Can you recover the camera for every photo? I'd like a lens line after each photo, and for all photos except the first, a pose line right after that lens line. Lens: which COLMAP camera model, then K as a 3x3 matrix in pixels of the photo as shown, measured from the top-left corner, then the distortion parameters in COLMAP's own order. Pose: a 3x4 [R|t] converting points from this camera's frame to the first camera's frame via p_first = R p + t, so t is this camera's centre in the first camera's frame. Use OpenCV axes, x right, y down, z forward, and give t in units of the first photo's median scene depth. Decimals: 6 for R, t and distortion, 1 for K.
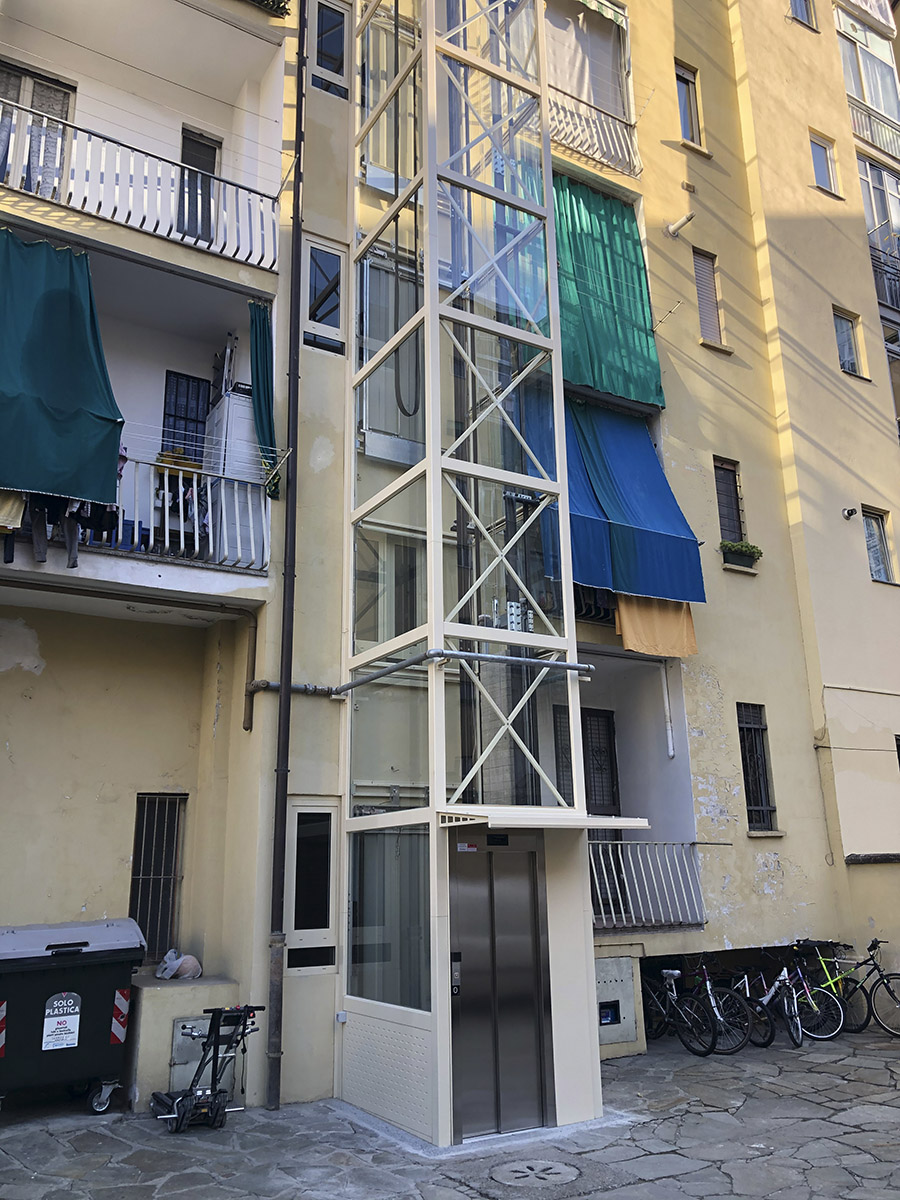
lens RADIAL K [[970.1, 0, 449.3], [0, 970.1, 590.6], [0, 0, 1]] dist [0.011015, 0.006096]
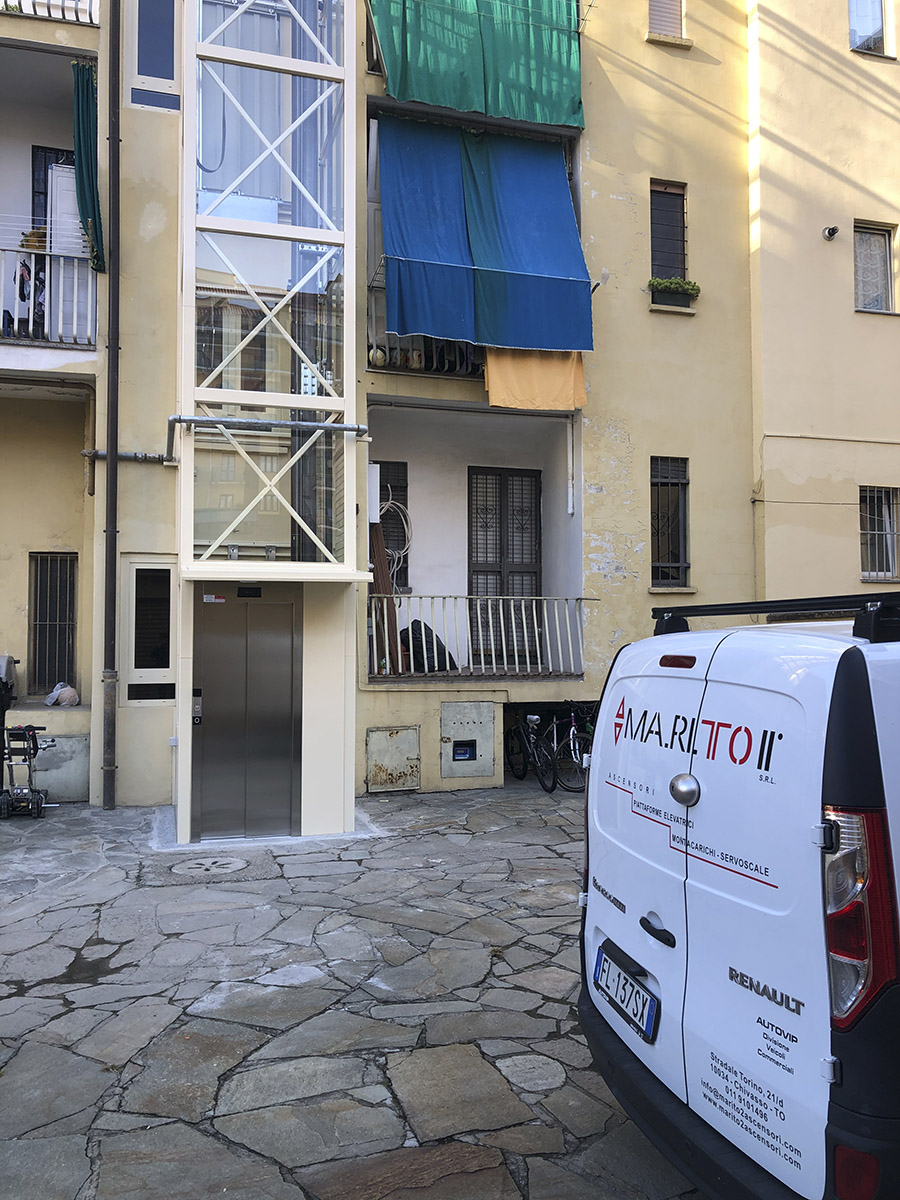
lens RADIAL K [[970.1, 0, 444.7], [0, 970.1, 595.9], [0, 0, 1]] dist [0.011015, 0.006096]
pose [[0.969154, 0.005797, -0.246388, 0.372377], [0.055006, 0.969418, 0.239173, 0.010096], [0.240240, -0.245348, 0.939196, 0.026805]]
